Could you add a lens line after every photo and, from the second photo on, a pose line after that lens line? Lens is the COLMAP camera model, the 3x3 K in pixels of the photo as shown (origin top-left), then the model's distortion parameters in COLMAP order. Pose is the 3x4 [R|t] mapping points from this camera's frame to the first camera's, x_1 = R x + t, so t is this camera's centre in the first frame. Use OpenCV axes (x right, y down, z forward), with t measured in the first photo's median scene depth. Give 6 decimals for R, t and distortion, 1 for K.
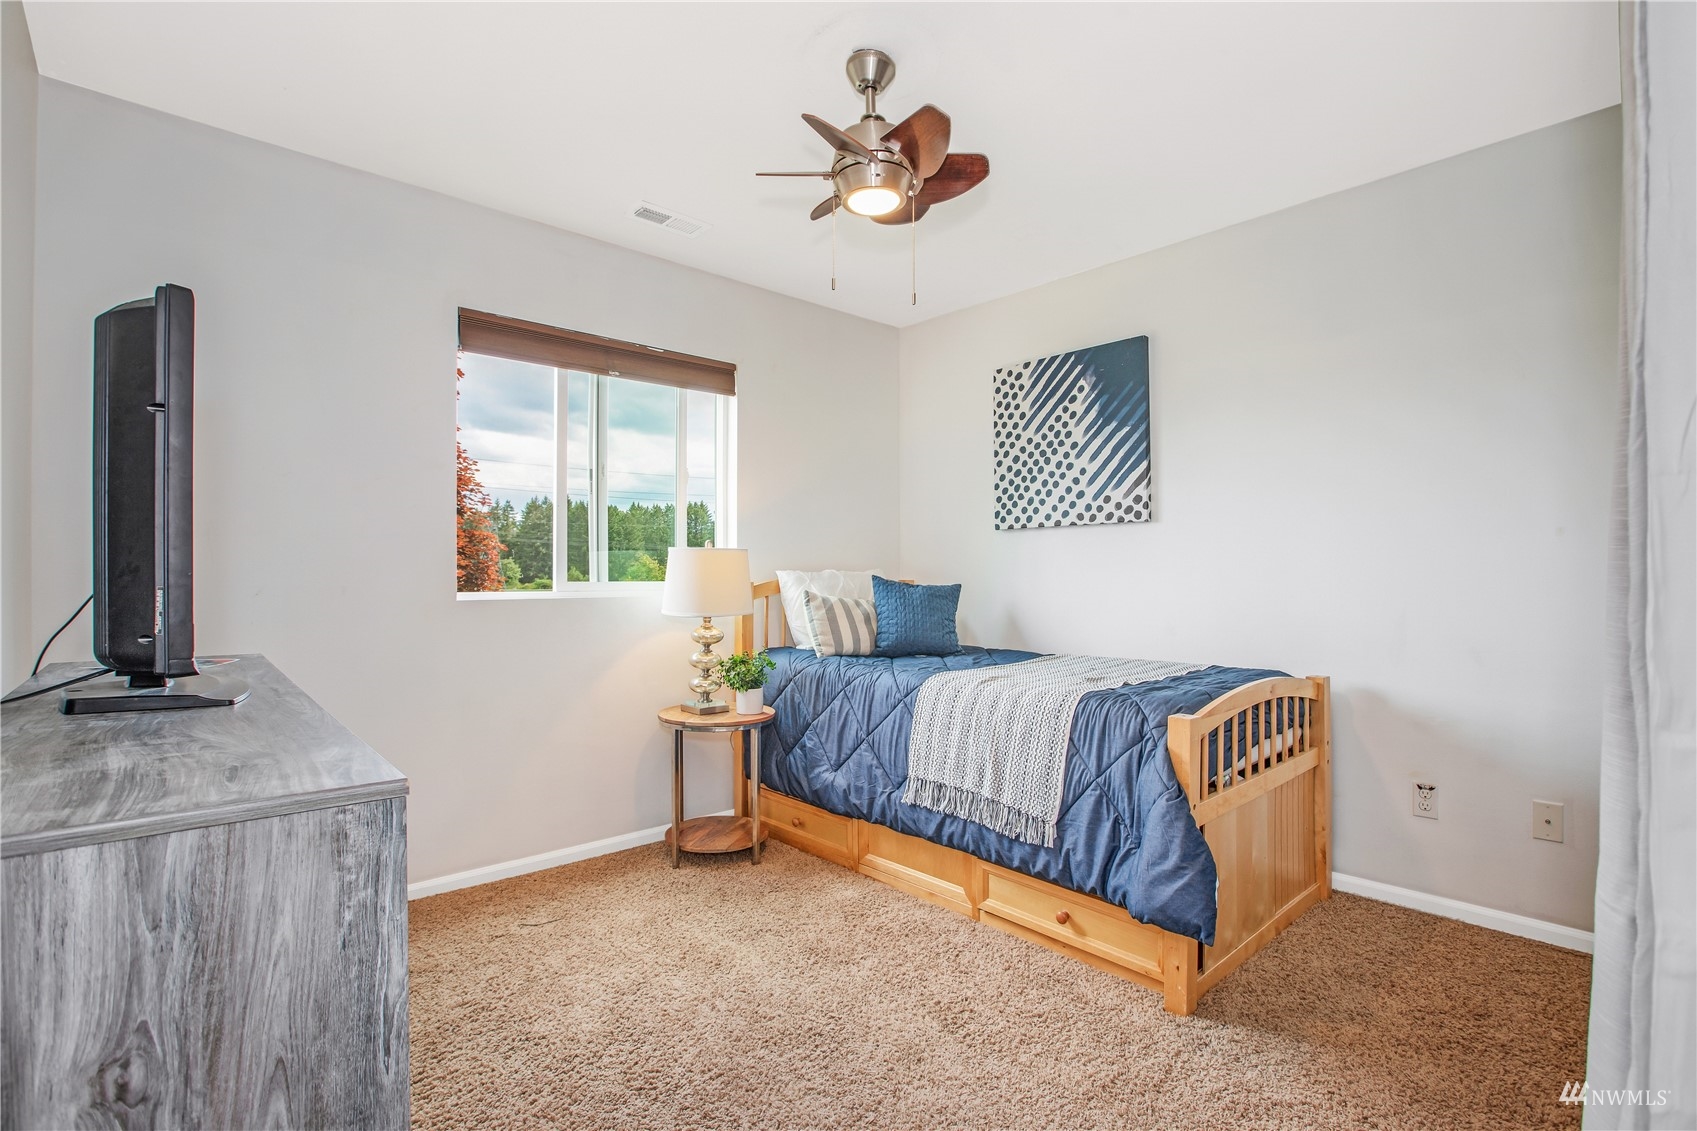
lens RADIAL K [[776.6, 0, 846.7], [0, 776.6, 569.2], [0, 0, 1]] dist [-0.046169, 0.014560]
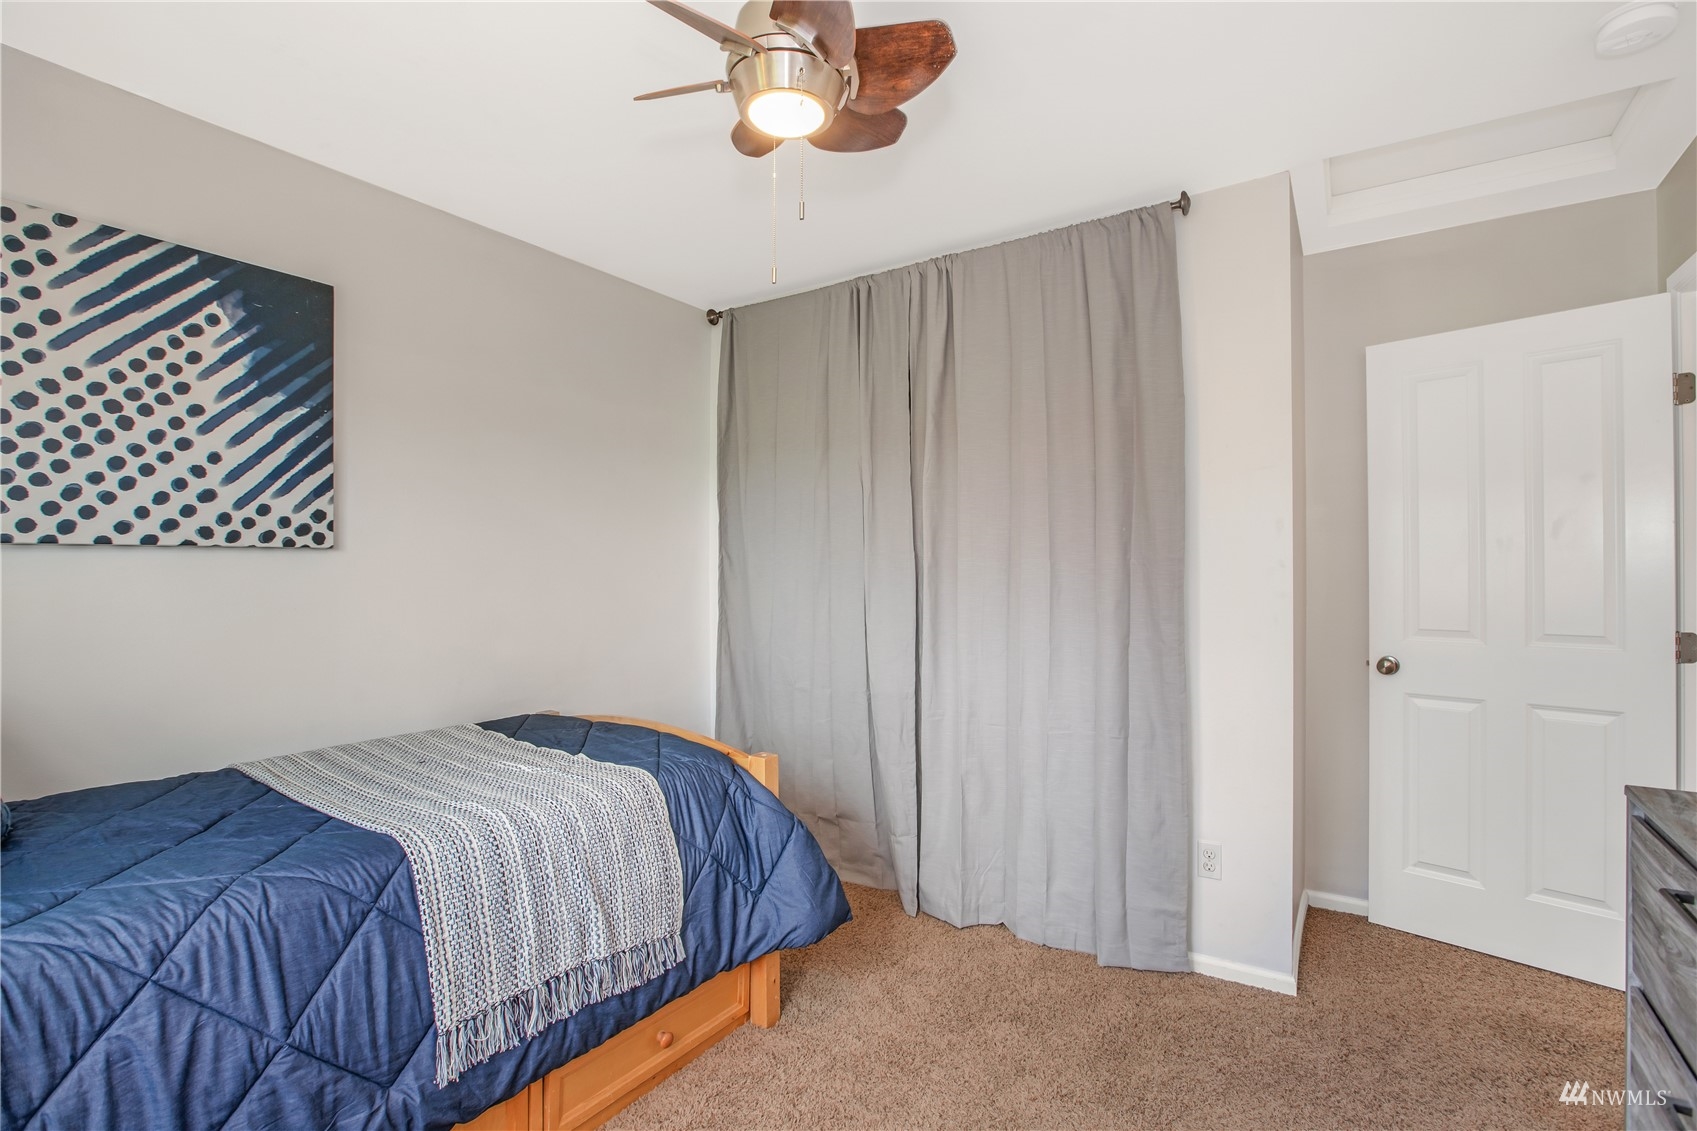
lens RADIAL K [[776.6, 0, 846.7], [0, 776.6, 569.2], [0, 0, 1]] dist [-0.046169, 0.014560]
pose [[-0.228803, 0.002317, 0.973470, -0.377412], [-0.003702, 0.999988, -0.003251, -0.039366], [-0.973466, -0.004347, -0.228791, 0.649581]]
